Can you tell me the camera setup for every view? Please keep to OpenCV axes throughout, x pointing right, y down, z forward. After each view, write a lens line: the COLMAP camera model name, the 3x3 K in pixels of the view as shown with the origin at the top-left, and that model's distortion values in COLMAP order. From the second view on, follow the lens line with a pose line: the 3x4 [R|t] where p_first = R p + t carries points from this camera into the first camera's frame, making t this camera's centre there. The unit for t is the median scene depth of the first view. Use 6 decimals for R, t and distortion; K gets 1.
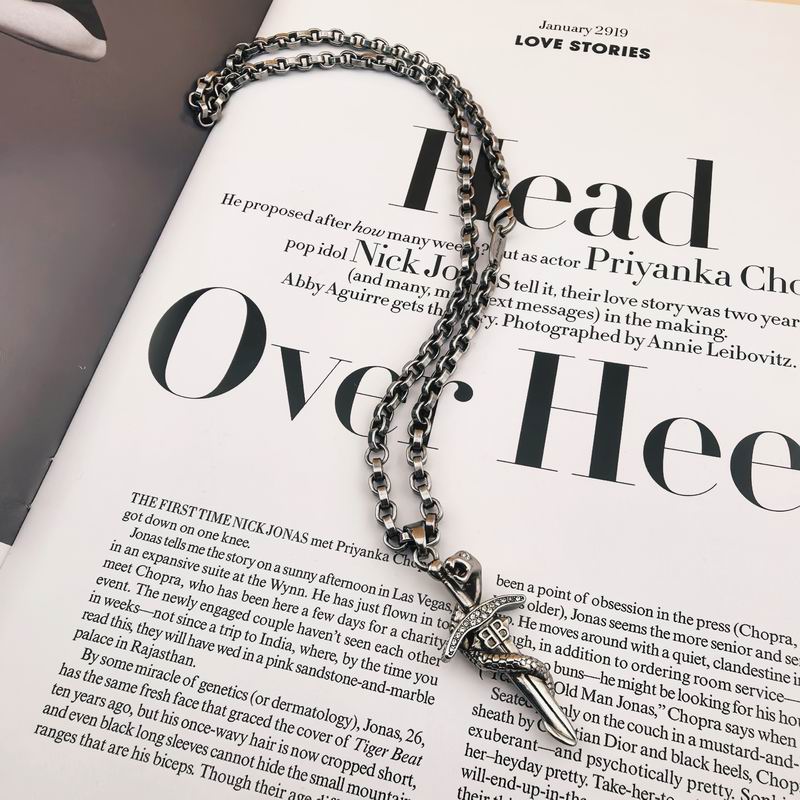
lens RADIAL K [[805.1, 0, 402.7], [0, 805.1, 403.4], [0, 0, 1]] dist [-0.009564, 0.000000]
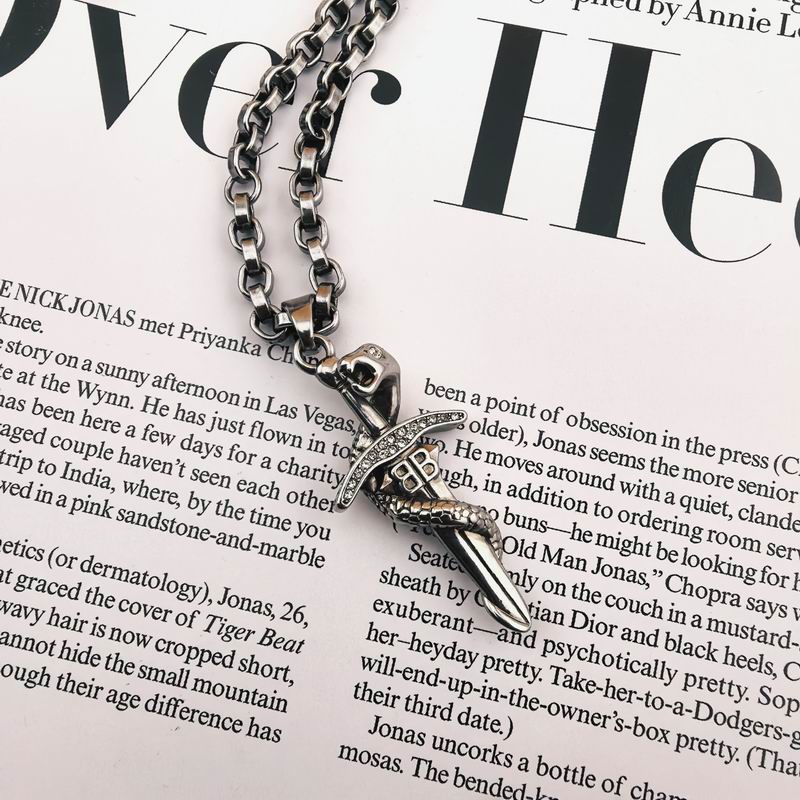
lens RADIAL K [[805.1, 0, 401.5], [0, 805.1, 400.8], [0, 0, 1]] dist [-0.009564, 0.000000]
pose [[0.999062, 0.008536, 0.042446, 0.072897], [-0.020432, 0.957287, 0.288417, 0.043803], [-0.038171, -0.289014, 0.956564, 0.384976]]
